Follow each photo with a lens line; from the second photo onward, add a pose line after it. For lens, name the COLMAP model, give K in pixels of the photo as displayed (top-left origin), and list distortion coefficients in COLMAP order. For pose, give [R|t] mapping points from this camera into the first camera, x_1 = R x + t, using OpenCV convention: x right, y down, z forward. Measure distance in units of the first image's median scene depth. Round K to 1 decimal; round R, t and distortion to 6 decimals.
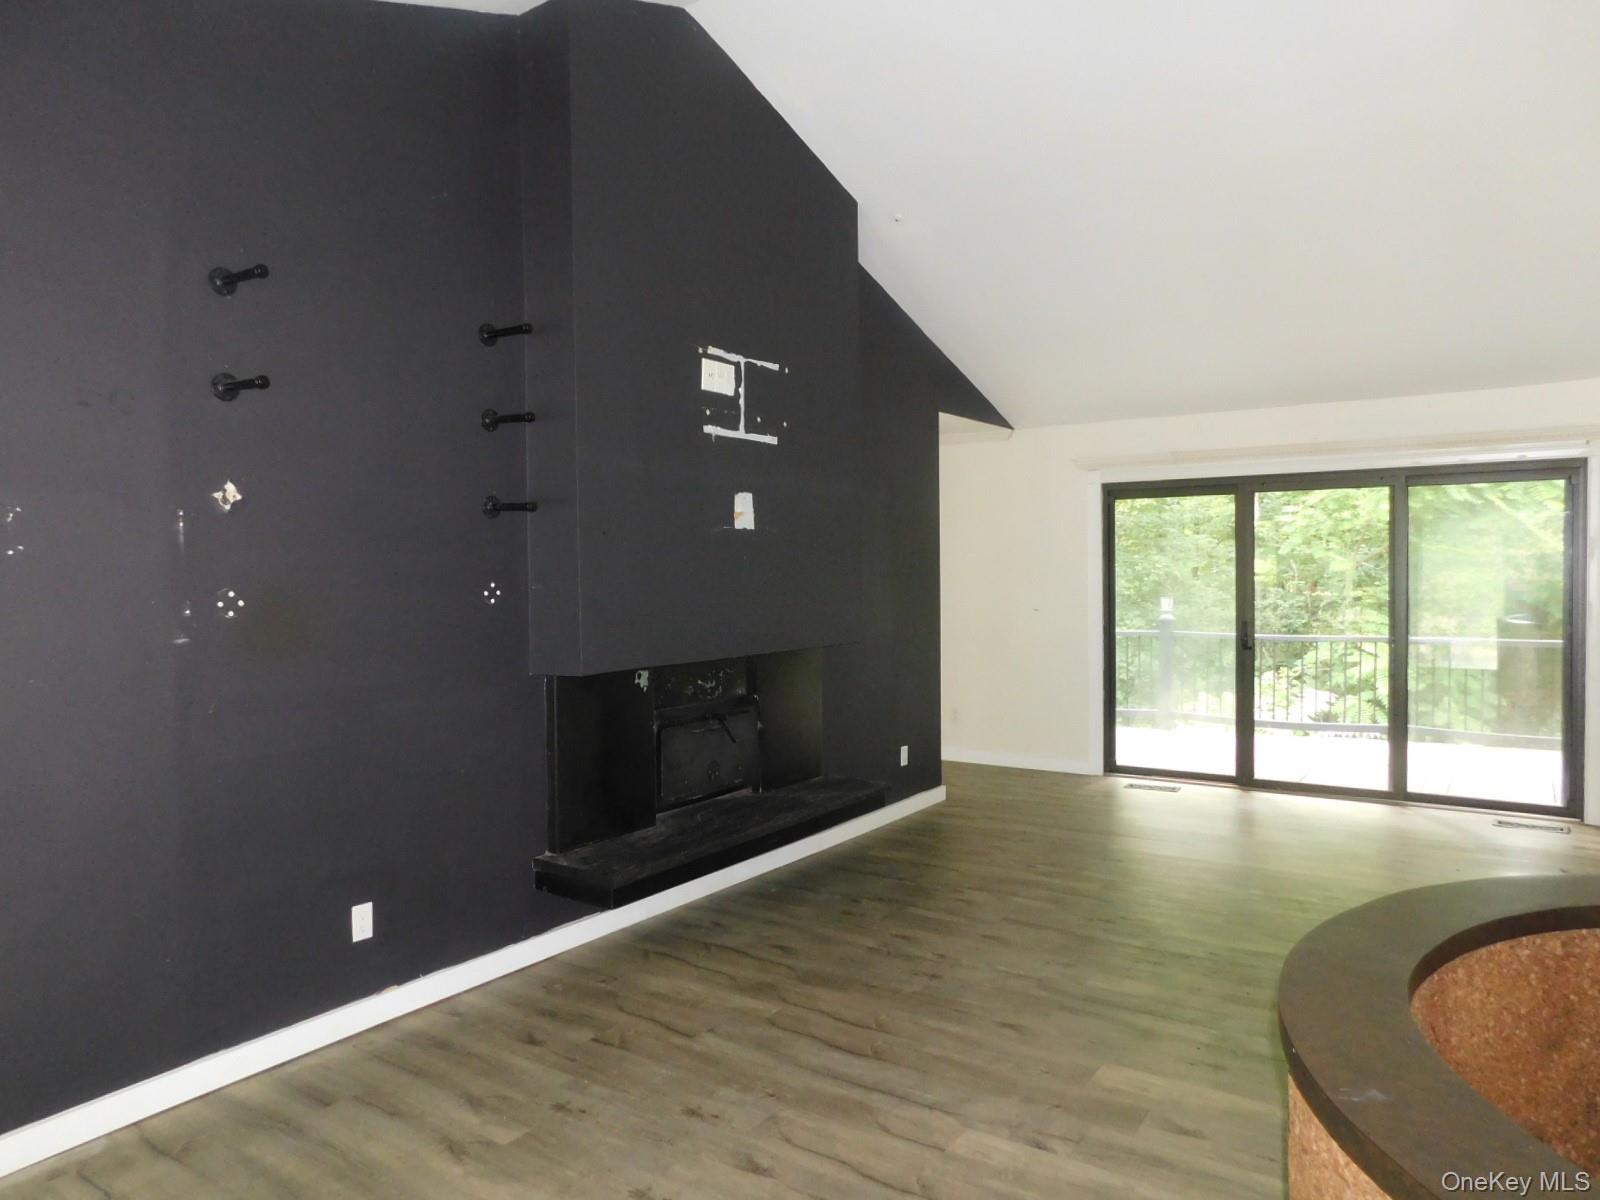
lens RADIAL K [[1075.6, 0, 793.7], [0, 1075.6, 592.4], [0, 0, 1]] dist [-0.039483, 0.016838]
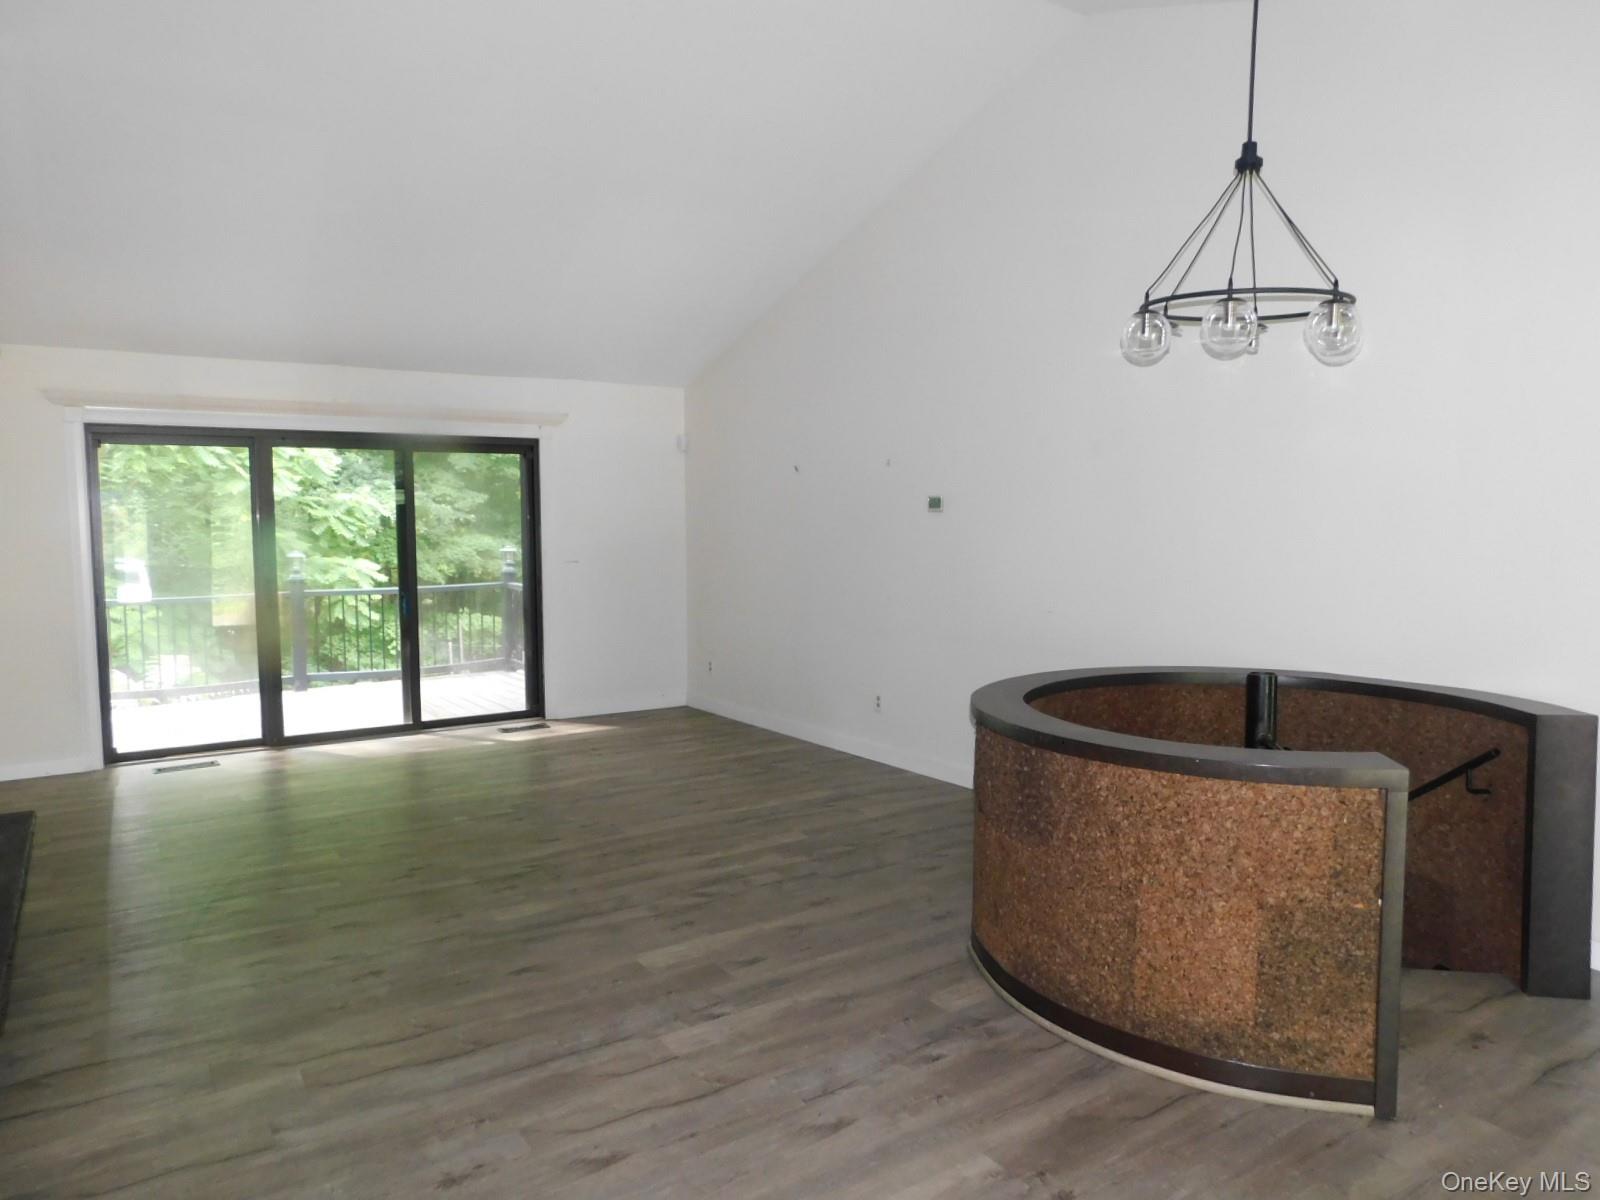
lens RADIAL K [[1075.6, 0, 794.3], [0, 1075.6, 604.1], [0, 0, 1]] dist [-0.039483, 0.016838]
pose [[0.350693, -0.061528, 0.934467, -0.618113], [0.022059, 0.998105, 0.057440, 0.009777], [-0.936231, 0.000470, 0.351385, 0.402603]]
